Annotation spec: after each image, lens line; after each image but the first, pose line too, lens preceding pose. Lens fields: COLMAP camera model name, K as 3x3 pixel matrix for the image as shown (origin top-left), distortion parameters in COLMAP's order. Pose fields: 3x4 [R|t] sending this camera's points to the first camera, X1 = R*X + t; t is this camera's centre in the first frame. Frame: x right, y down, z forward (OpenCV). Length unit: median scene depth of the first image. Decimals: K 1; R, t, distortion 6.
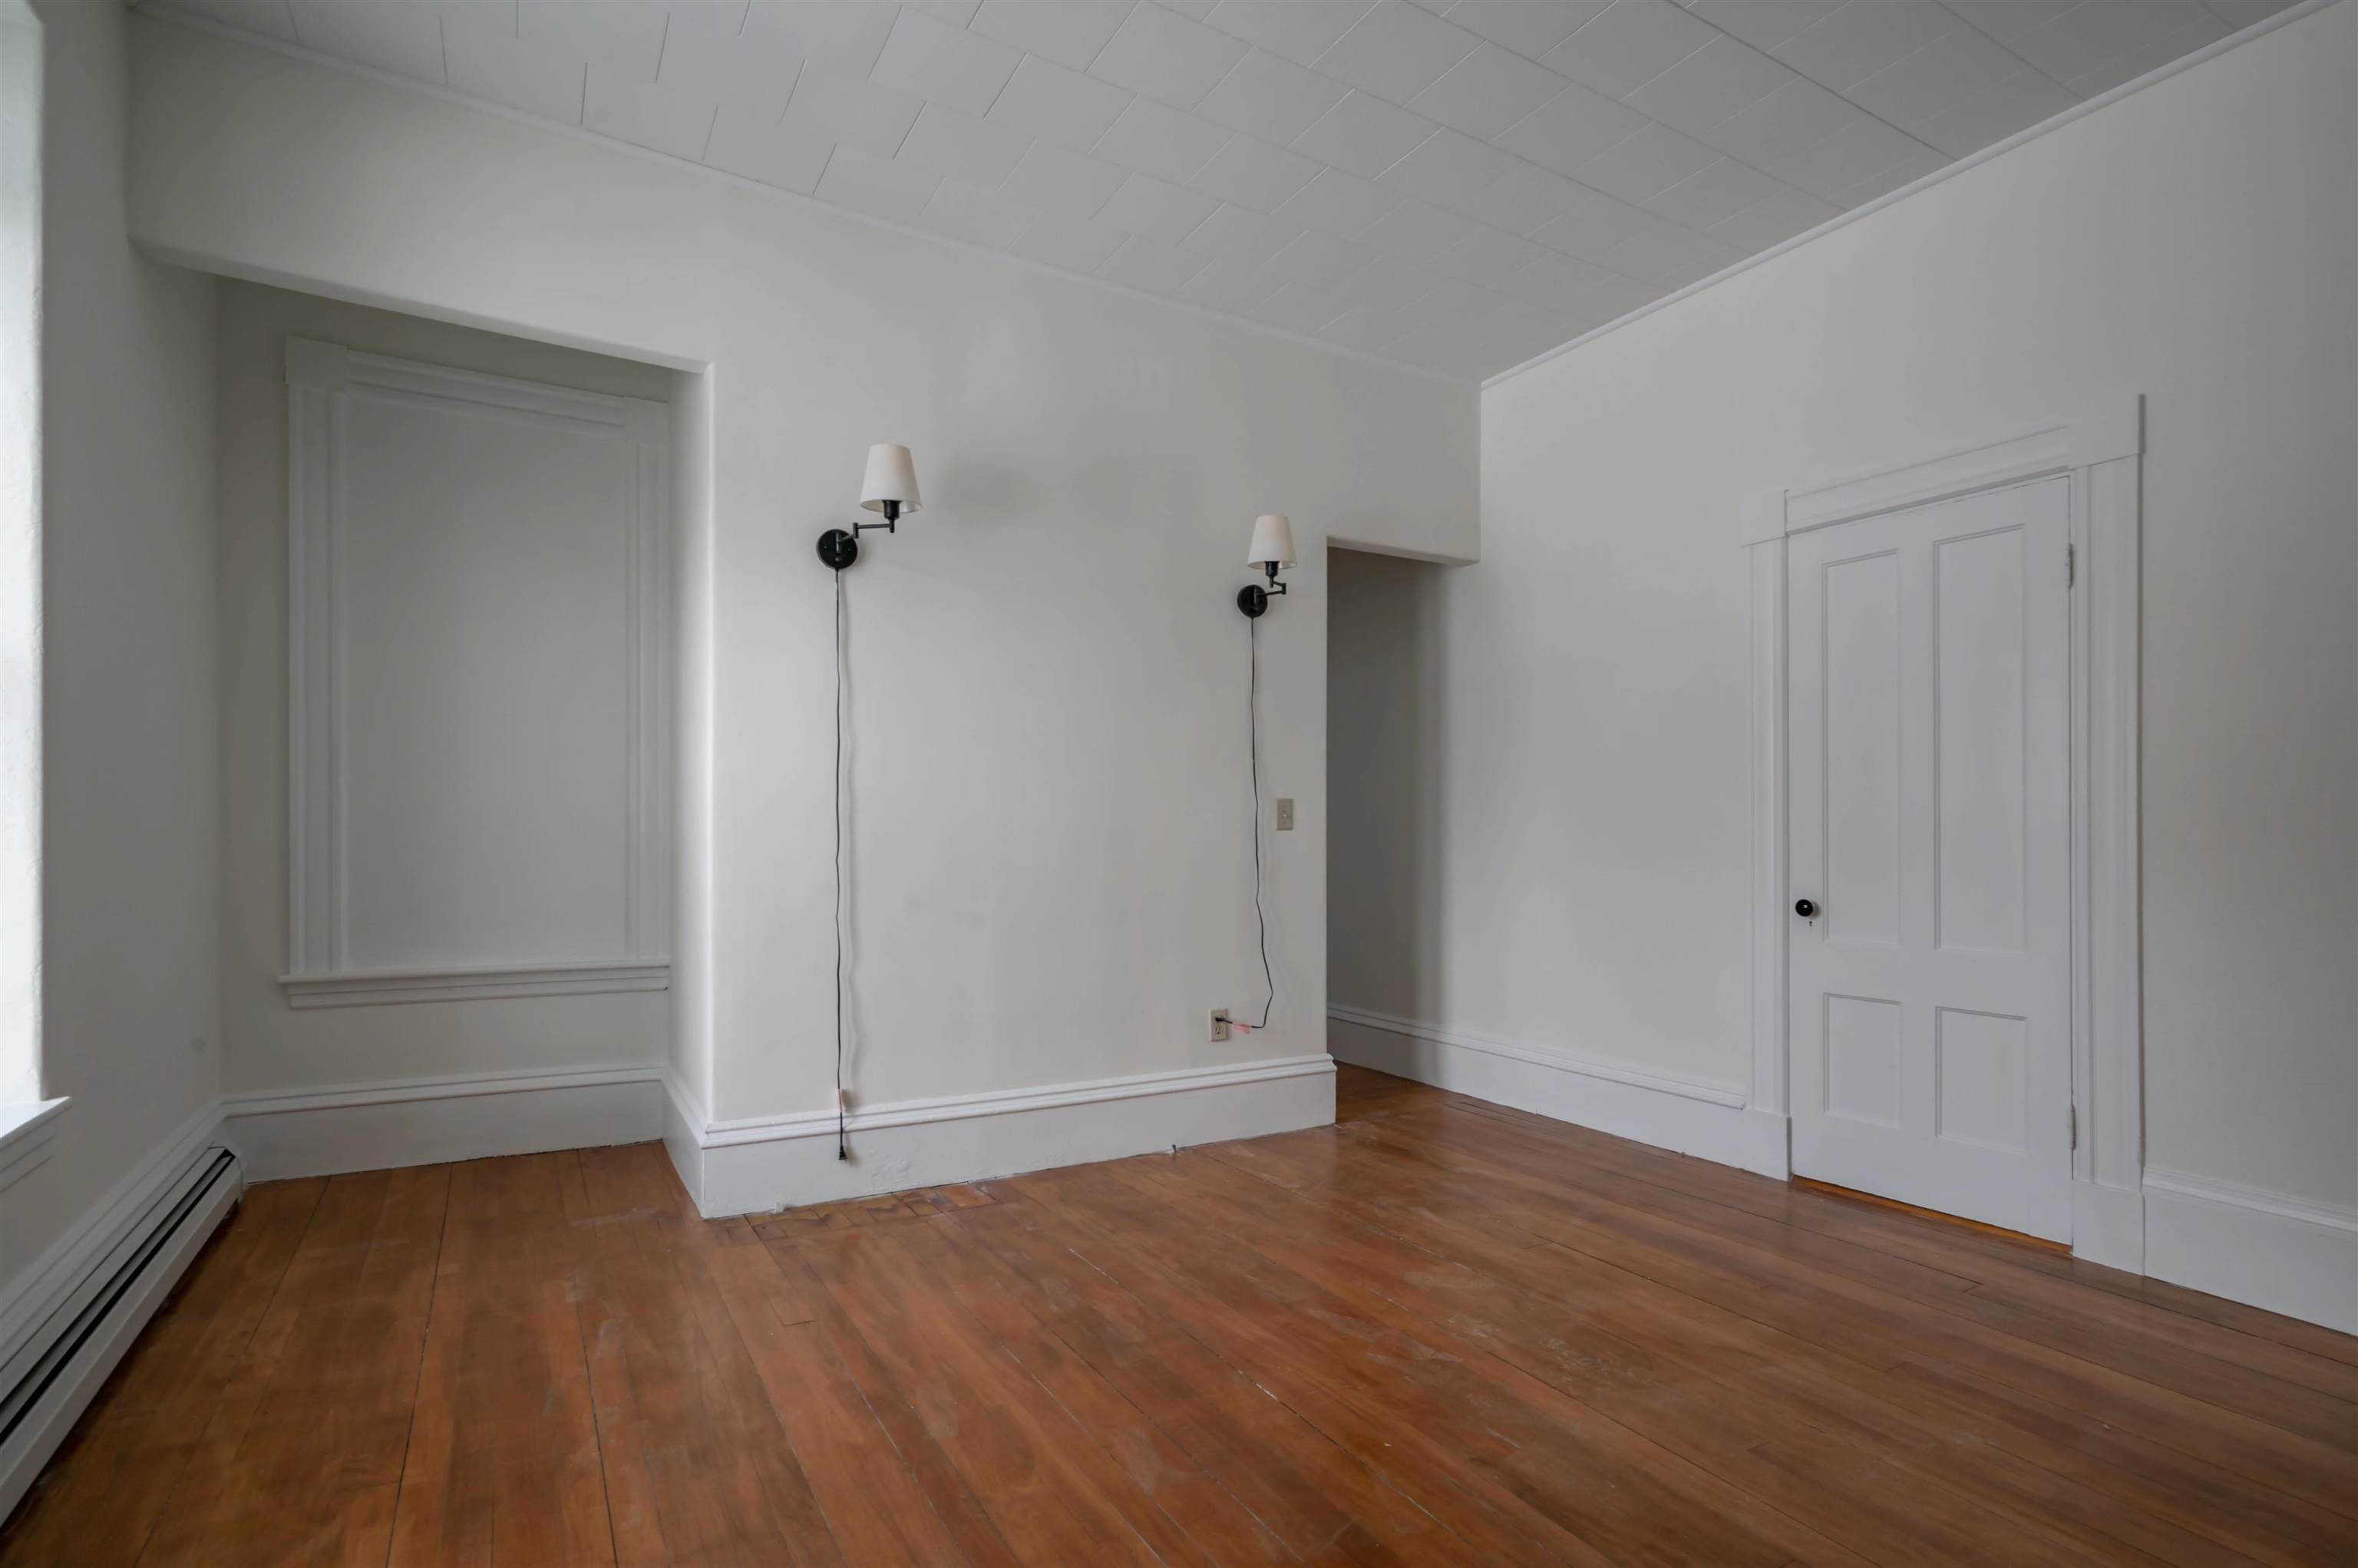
lens RADIAL K [[1144.0, 0, 1181.9], [0, 1144.0, 834.4], [0, 0, 1]] dist [-0.000475, 0.000571]
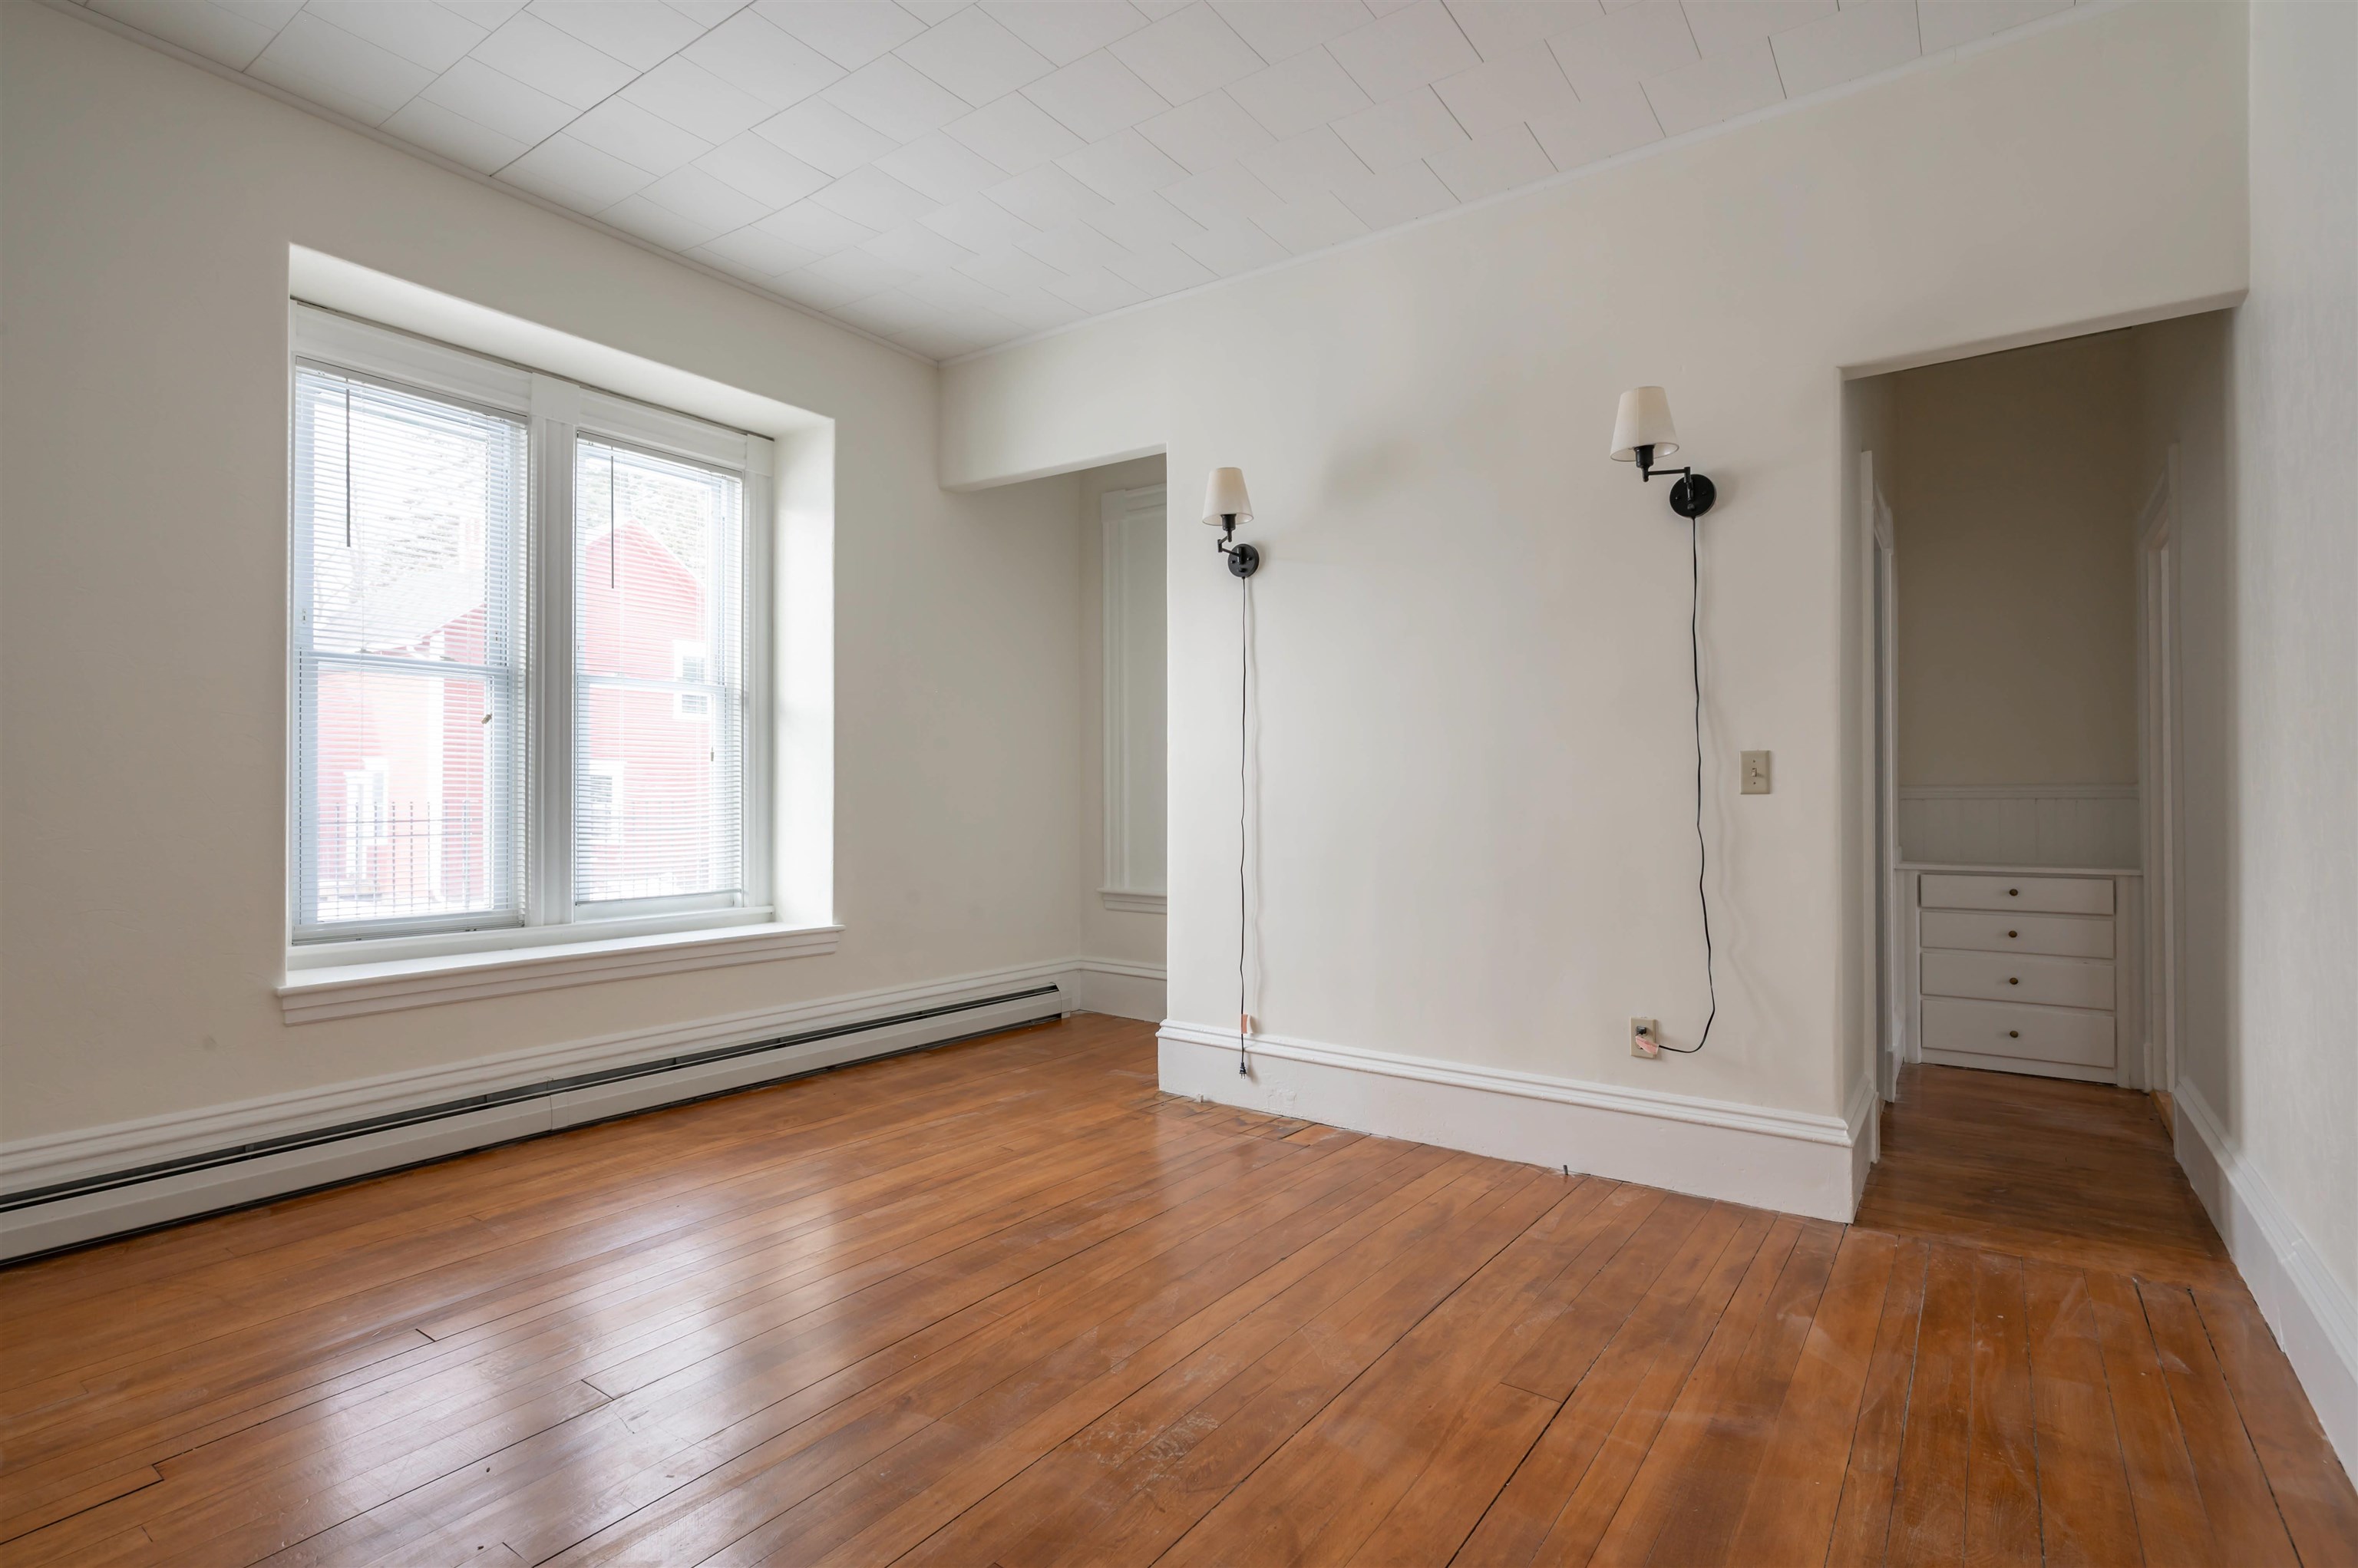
lens RADIAL K [[1137.2, 0, 1182.3], [0, 1137.2, 789.8], [0, 0, 1]] dist [-0.003130, 0.000098]
pose [[0.401894, -0.007623, -0.915654, 0.753125], [0.003130, 0.999971, -0.006951, -0.003017], [0.915681, -0.000072, 0.401906, 0.461279]]
